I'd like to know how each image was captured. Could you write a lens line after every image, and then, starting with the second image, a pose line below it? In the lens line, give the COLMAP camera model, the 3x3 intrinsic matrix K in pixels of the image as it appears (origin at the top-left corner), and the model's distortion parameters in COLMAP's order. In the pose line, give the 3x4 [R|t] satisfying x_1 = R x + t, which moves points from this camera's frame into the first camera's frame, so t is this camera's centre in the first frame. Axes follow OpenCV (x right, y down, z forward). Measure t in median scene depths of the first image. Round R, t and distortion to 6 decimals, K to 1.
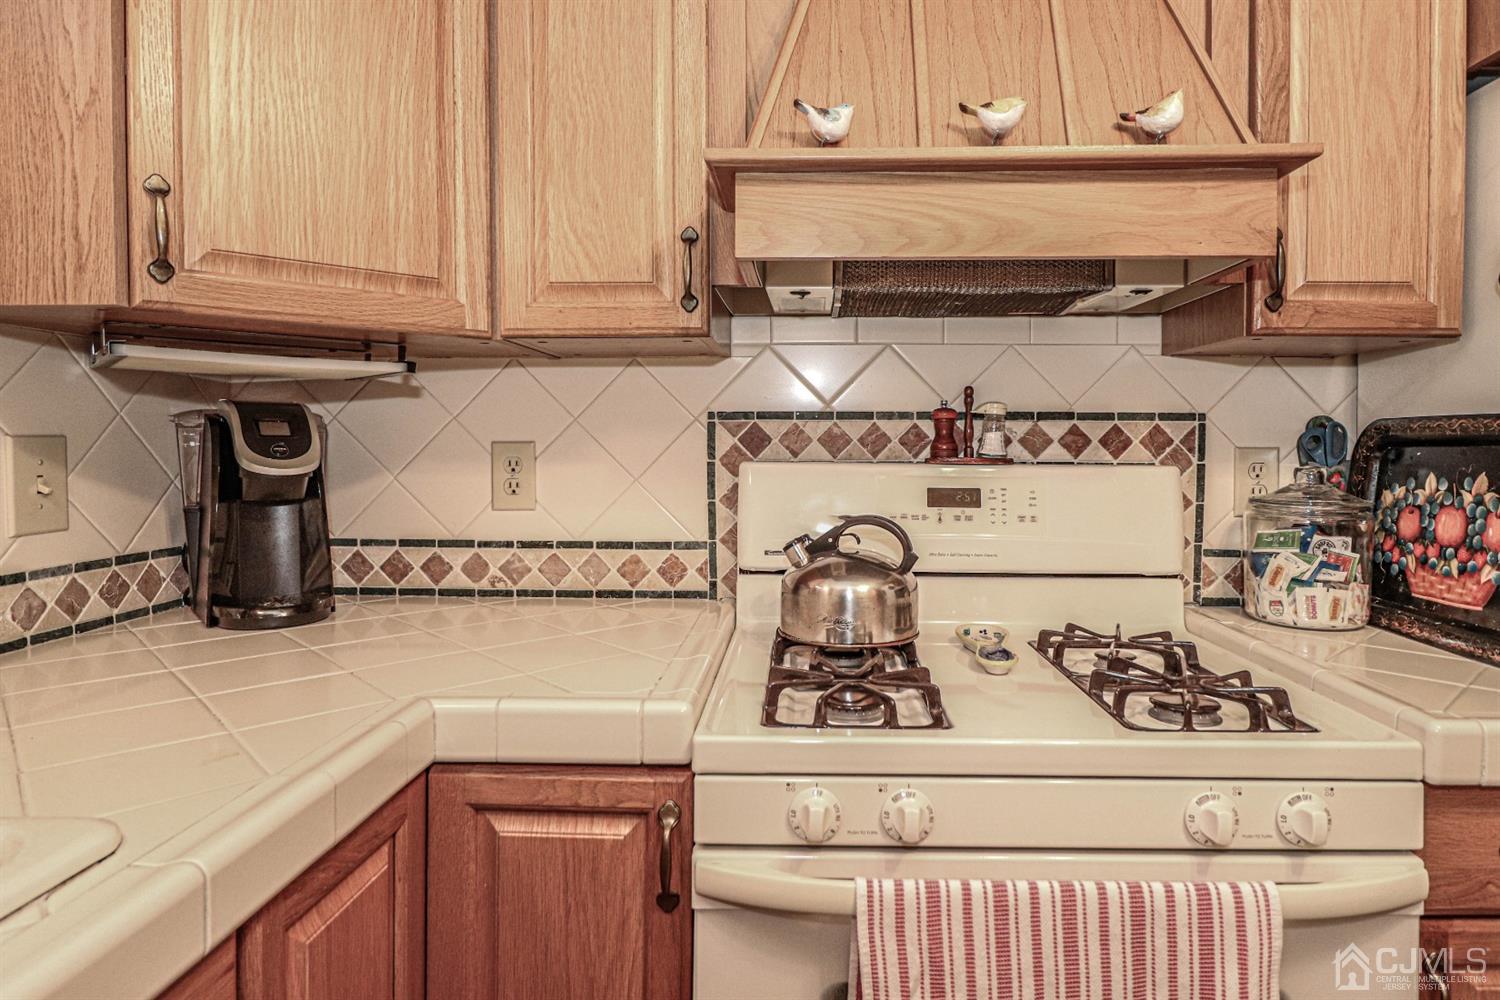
lens RADIAL K [[833.8, 0, 753.5], [0, 833.8, 465.1], [0, 0, 1]] dist [-0.001233, -0.000292]
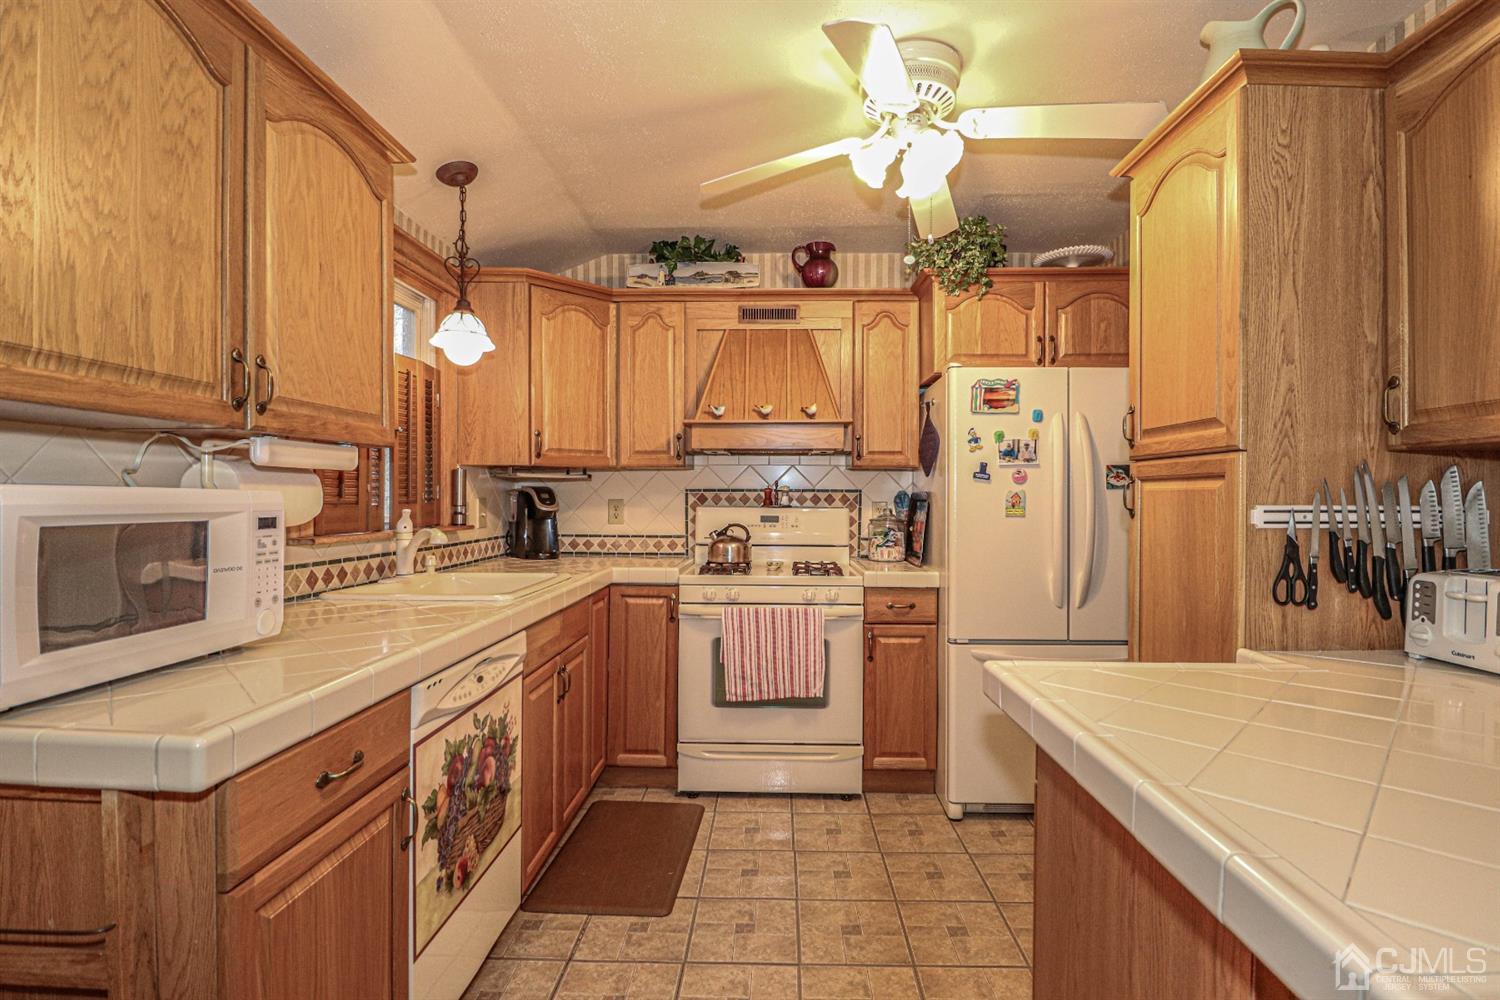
lens RADIAL K [[704.4, 0, 749.7], [0, 704.4, 487.8], [0, 0, 1]] dist [-0.001623, -0.006943]
pose [[0.999777, 0.000986, 0.021072, 0.127497], [-0.000231, 0.999359, -0.035803, 0.019339], [-0.021094, 0.035790, 0.999137, -1.566732]]
